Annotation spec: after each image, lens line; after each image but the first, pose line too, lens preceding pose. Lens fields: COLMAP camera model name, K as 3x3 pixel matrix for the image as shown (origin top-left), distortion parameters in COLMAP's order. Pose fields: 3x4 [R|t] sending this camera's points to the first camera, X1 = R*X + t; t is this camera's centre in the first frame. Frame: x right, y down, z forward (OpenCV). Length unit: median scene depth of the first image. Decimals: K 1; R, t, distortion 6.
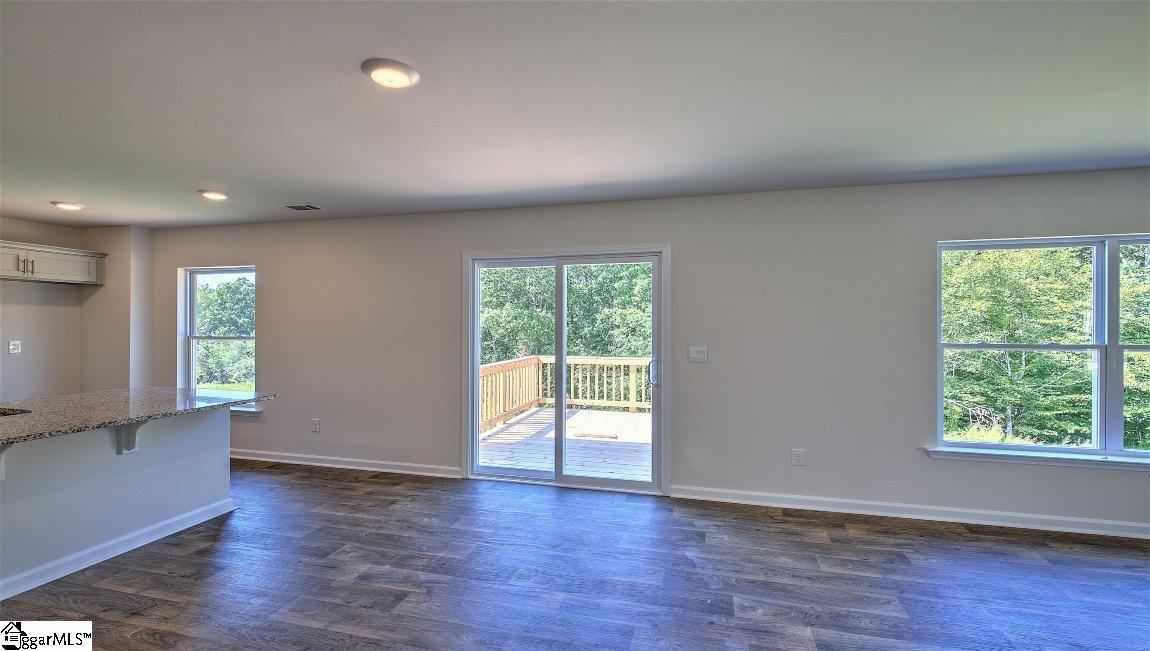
lens RADIAL K [[499.3, 0, 573.3], [0, 499.3, 323.6], [0, 0, 1]] dist [0.001596, -0.002438]
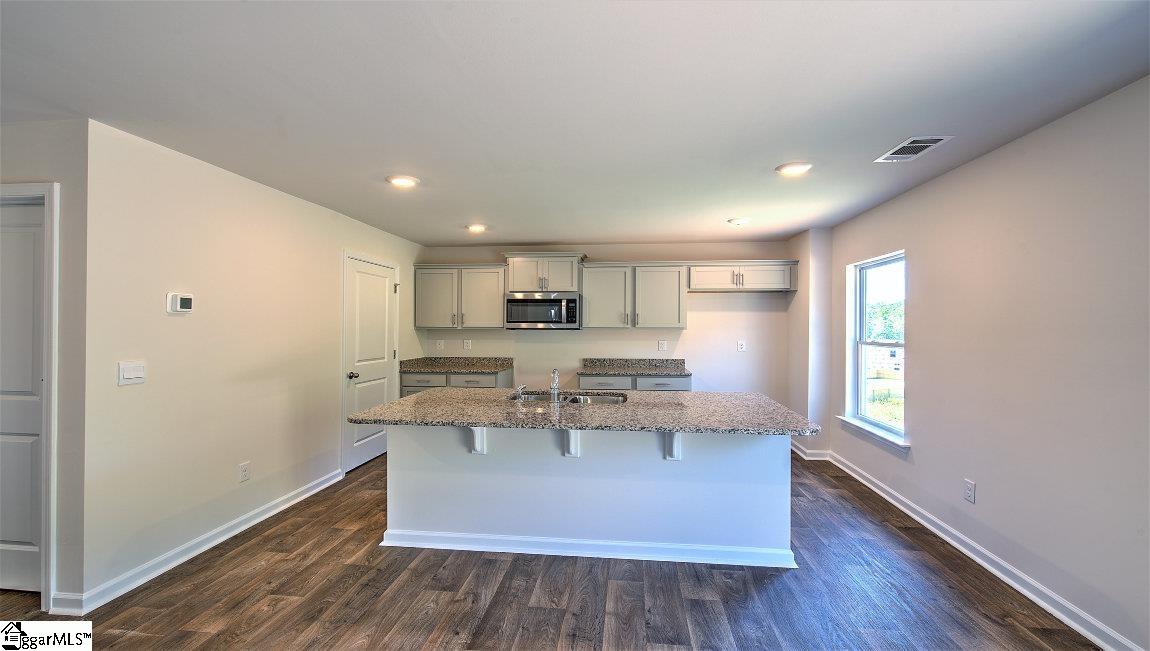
lens RADIAL K [[499.3, 0, 578.8], [0, 499.3, 320.8], [0, 0, 1]] dist [0.001596, -0.002438]
pose [[0.152746, -0.009931, -0.988216, 0.032398], [-0.003795, 0.999936, -0.010635, -0.000624], [0.988258, 0.005374, 0.152698, 0.492423]]
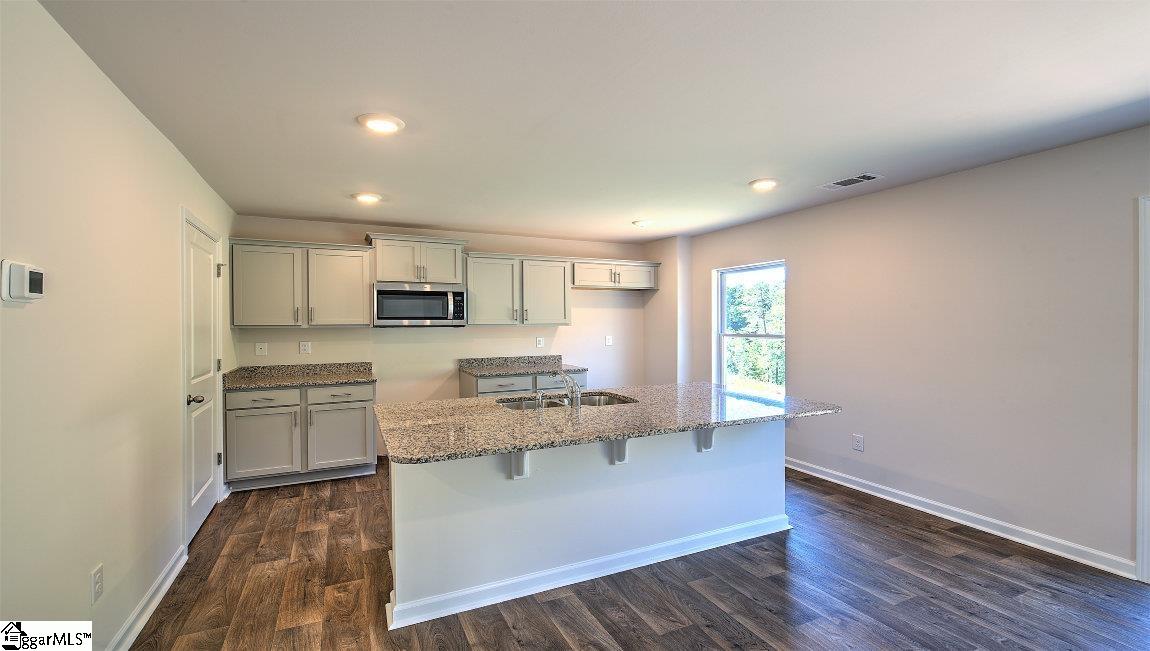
lens RADIAL K [[499.3, 0, 577.3], [0, 499.3, 322.6], [0, 0, 1]] dist [0.001596, -0.002438]
pose [[0.651952, -0.002132, -0.758258, -0.220510], [0.003653, 0.999993, 0.000330, -0.000472], [0.758252, -0.002985, 0.651955, 0.113031]]
